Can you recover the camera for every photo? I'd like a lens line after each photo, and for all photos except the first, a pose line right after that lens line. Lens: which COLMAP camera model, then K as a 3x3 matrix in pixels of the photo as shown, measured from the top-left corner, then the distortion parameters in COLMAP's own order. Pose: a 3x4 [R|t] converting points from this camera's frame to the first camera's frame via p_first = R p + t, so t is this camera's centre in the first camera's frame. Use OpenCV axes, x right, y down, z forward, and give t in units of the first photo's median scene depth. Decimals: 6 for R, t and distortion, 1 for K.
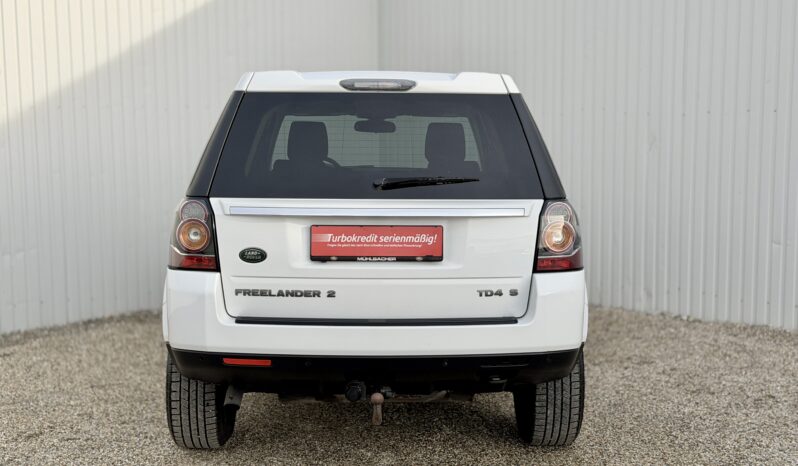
lens RADIAL K [[1135.5, 0, 399.0], [0, 1135.5, 233.0], [0, 0, 1]] dist [0.124148, -0.029482]
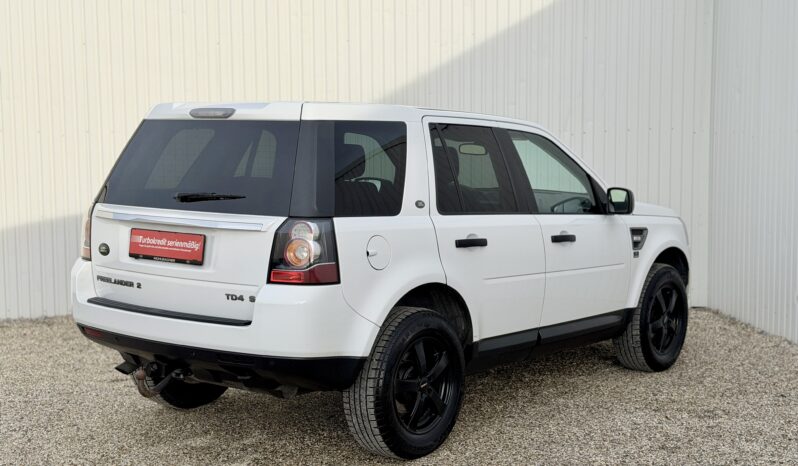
lens RADIAL K [[1105.3, 0, 400.7], [0, 1105.3, 266.0], [0, 0, 1]] dist [0.160901, 0.000333]
pose [[0.765630, 0.075539, -0.638831, 0.900702], [-0.073735, 0.996841, 0.029502, -0.022525], [0.639042, 0.024517, 0.768781, 0.256237]]
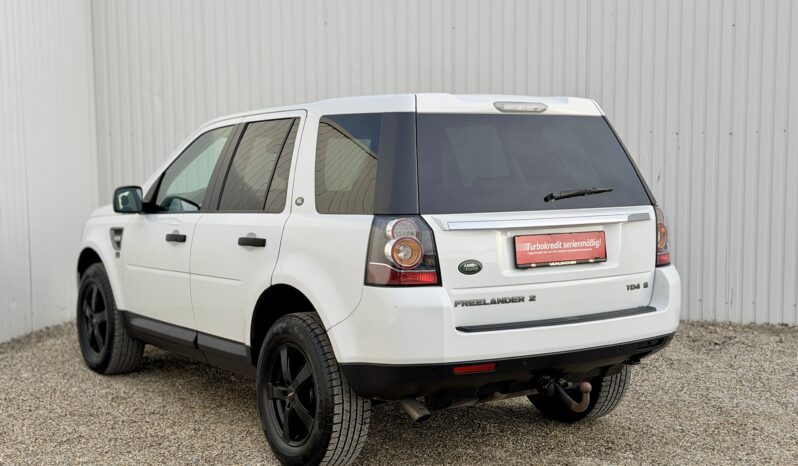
lens RADIAL K [[1116.3, 0, 399.0], [0, 1116.3, 233.0], [0, 0, 1]] dist [0.037948, 0.034213]
pose [[0.845867, -0.049203, 0.531119, -0.719491], [0.061997, 0.998057, -0.006277, -0.009609], [-0.529778, 0.038237, 0.847274, 0.157367]]
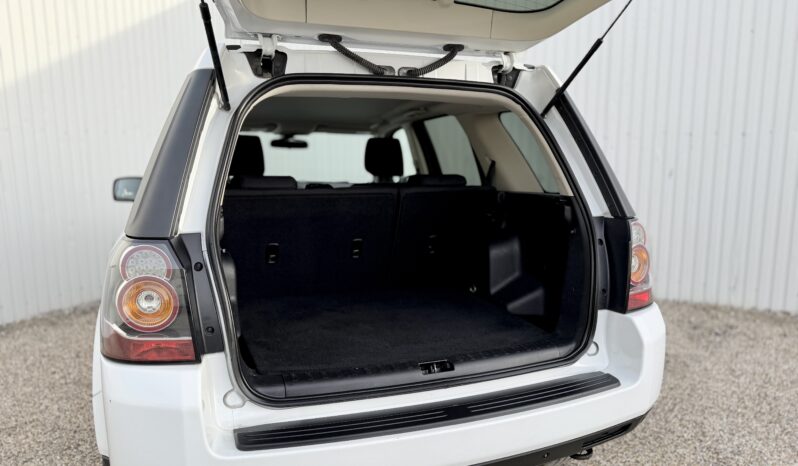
lens RADIAL K [[567.8, 0, 411.2], [0, 567.8, 235.7], [0, 0, 1]] dist [0.063385, -0.082942]
pose [[0.941731, -0.050181, 0.332602, -0.149649], [0.035374, 0.998101, 0.050428, -0.043999], [-0.334501, -0.035724, 0.941718, 0.677192]]
